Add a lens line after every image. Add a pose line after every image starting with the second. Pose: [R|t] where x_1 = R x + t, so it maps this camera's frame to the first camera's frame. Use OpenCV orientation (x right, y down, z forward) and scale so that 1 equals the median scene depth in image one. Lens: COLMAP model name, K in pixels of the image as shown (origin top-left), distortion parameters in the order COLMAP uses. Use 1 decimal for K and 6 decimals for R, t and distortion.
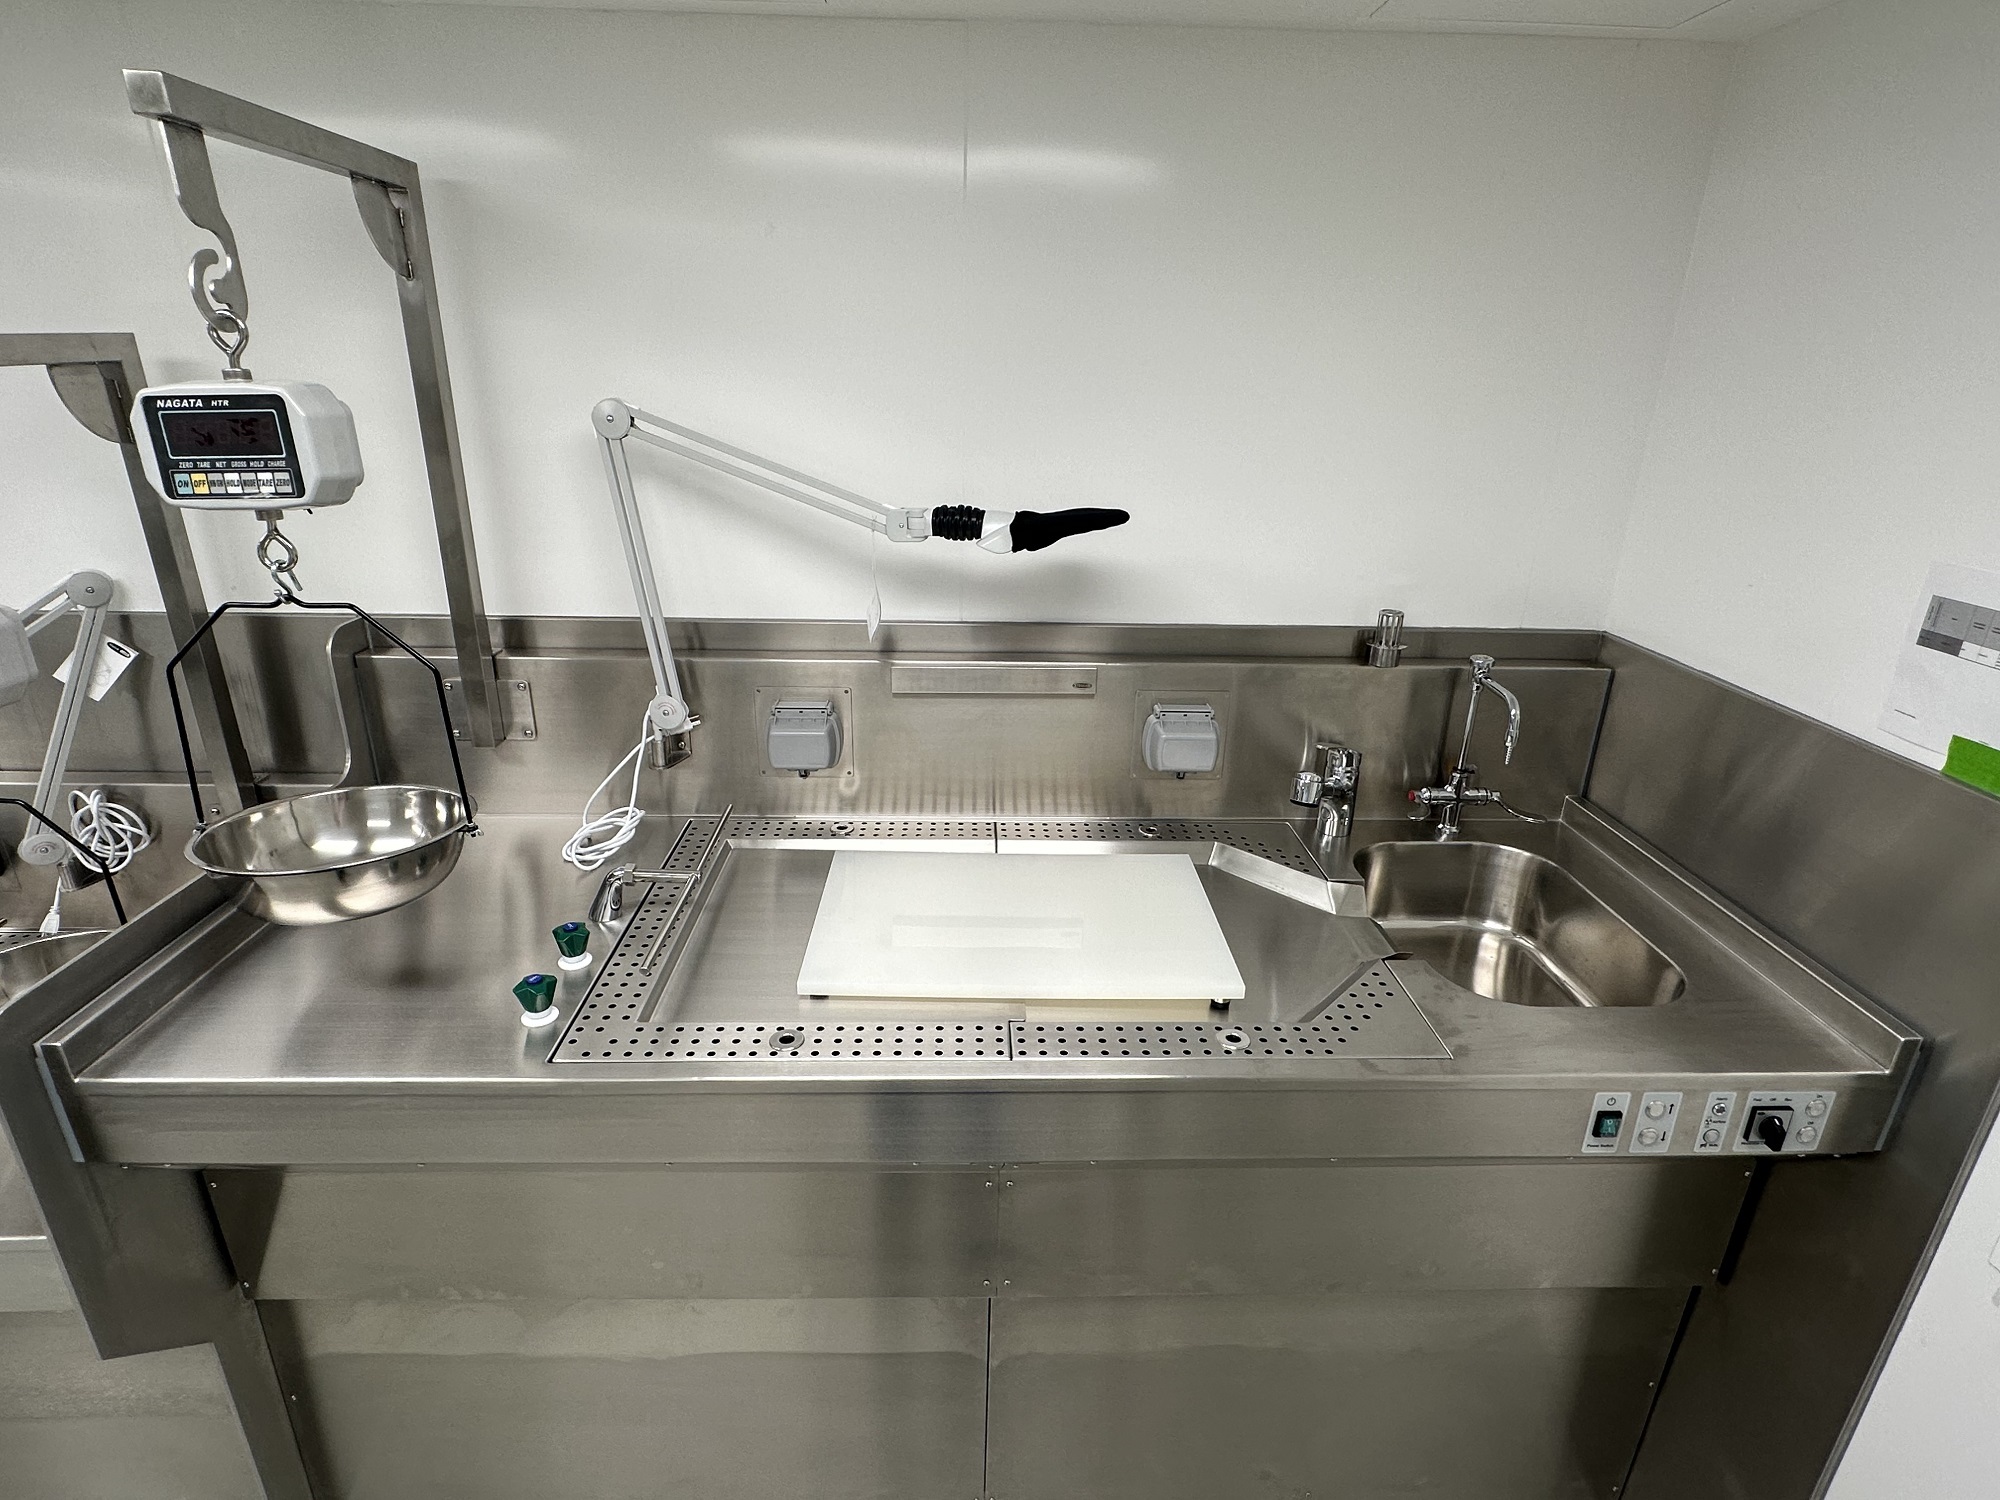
lens RADIAL K [[1030.0, 0, 1005.4], [0, 1030.0, 766.3], [0, 0, 1]] dist [-0.002665, 0.001428]
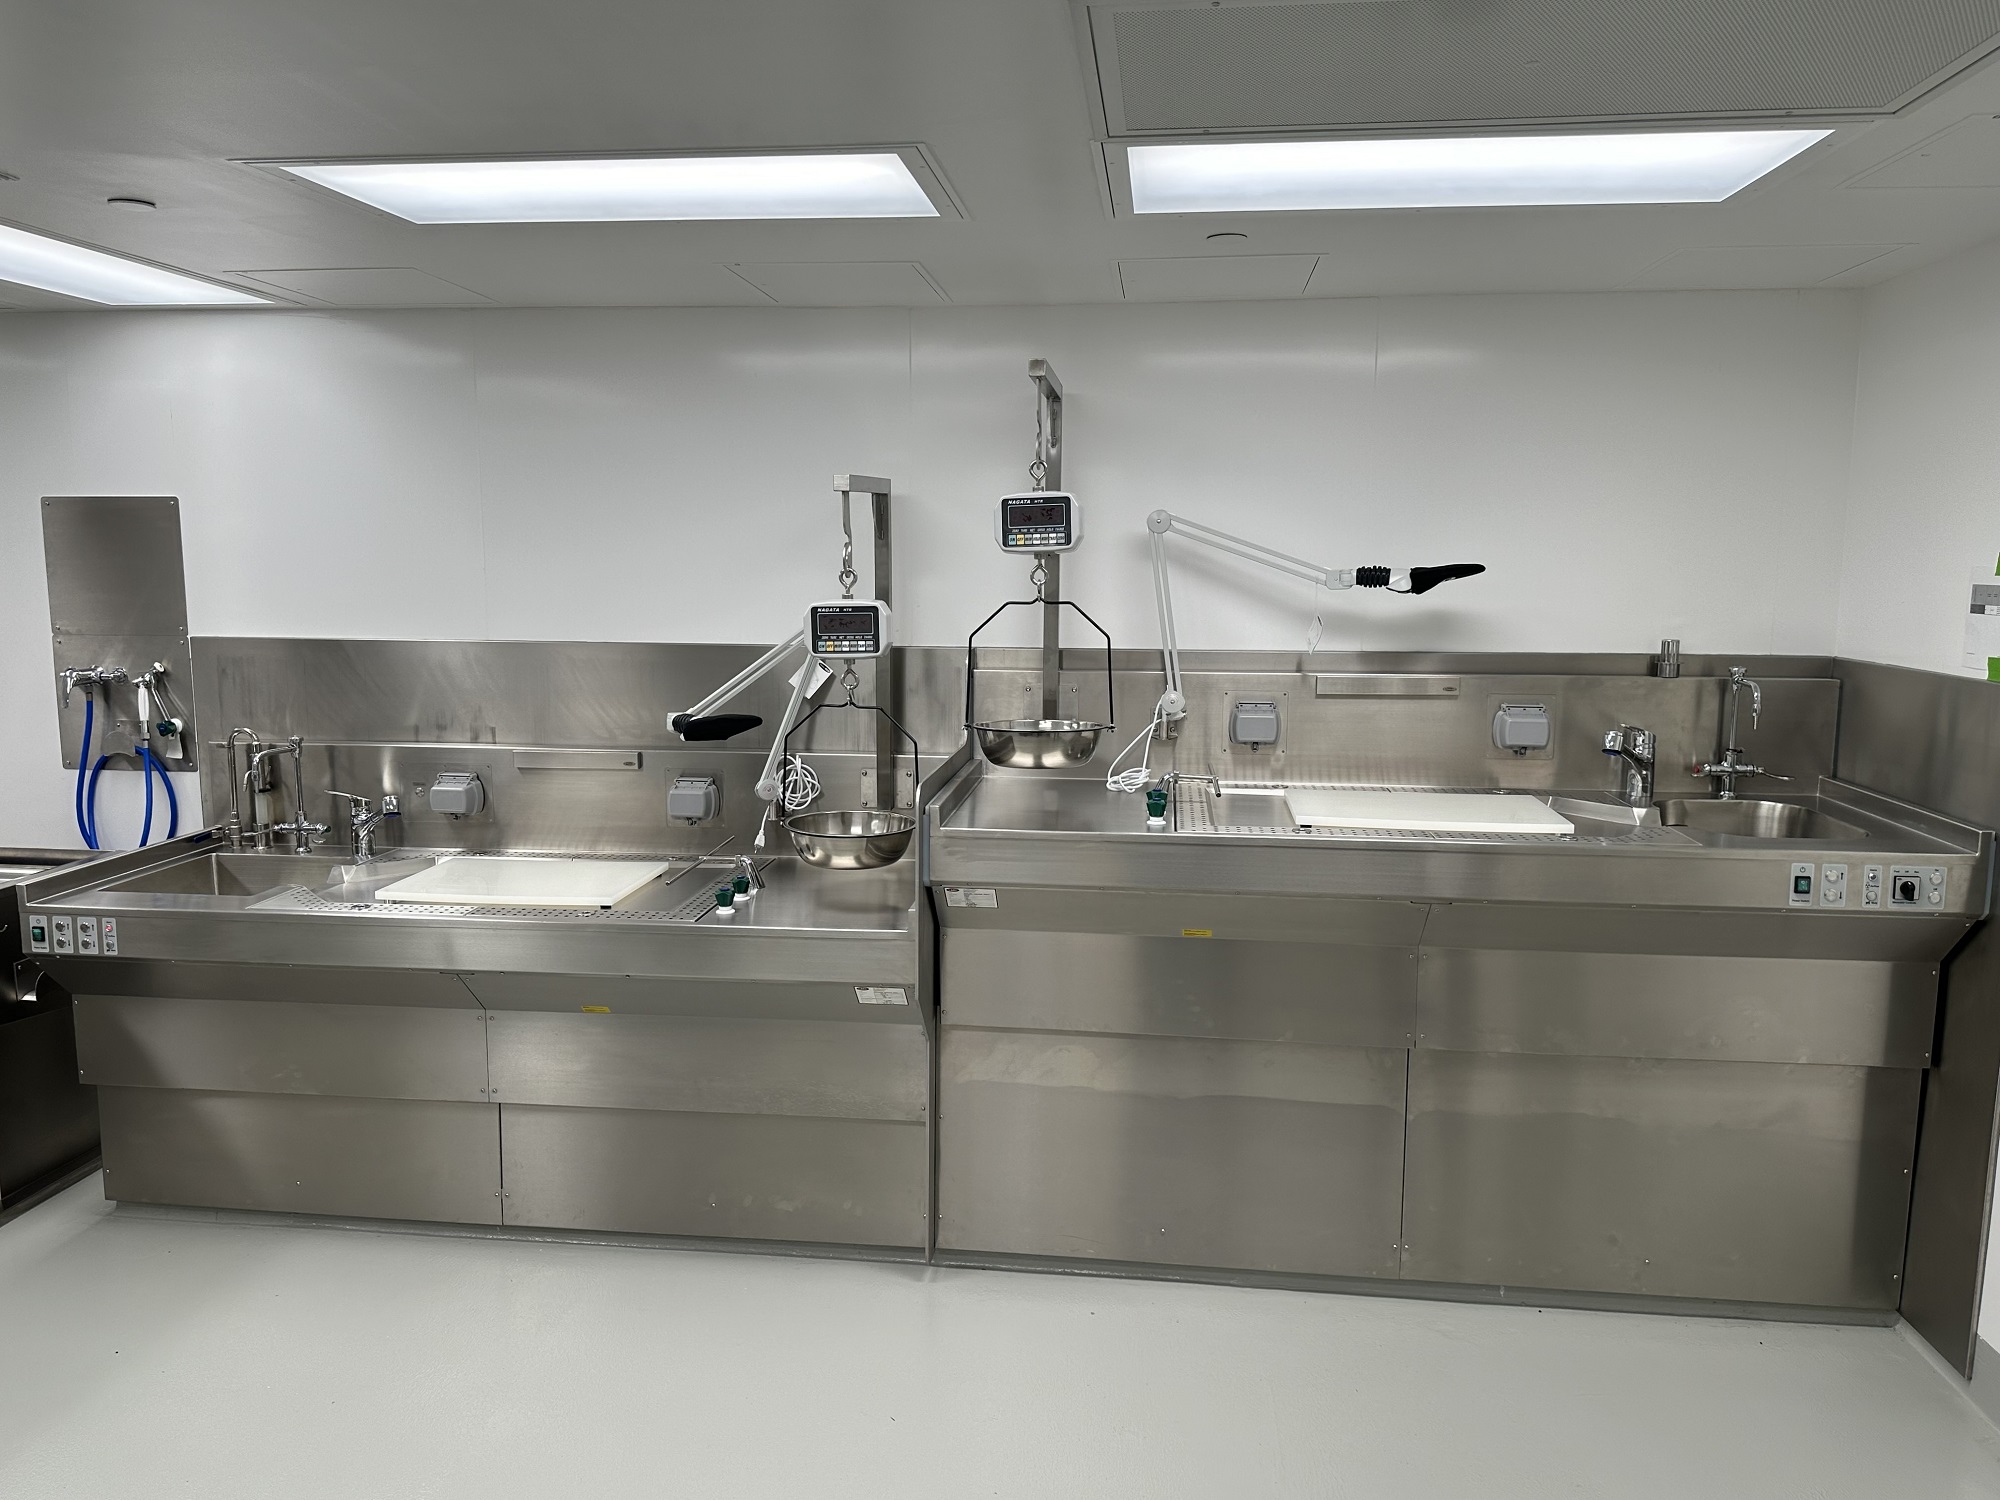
lens RADIAL K [[1451.8, 0, 989.5], [0, 1451.8, 744.0], [0, 0, 1]] dist [0.018425, -0.025868]
pose [[0.987409, 0.003975, -0.158135, -0.277945], [-0.041595, 0.971028, -0.235317, 0.579043], [0.152618, 0.238932, 0.958968, -1.213169]]
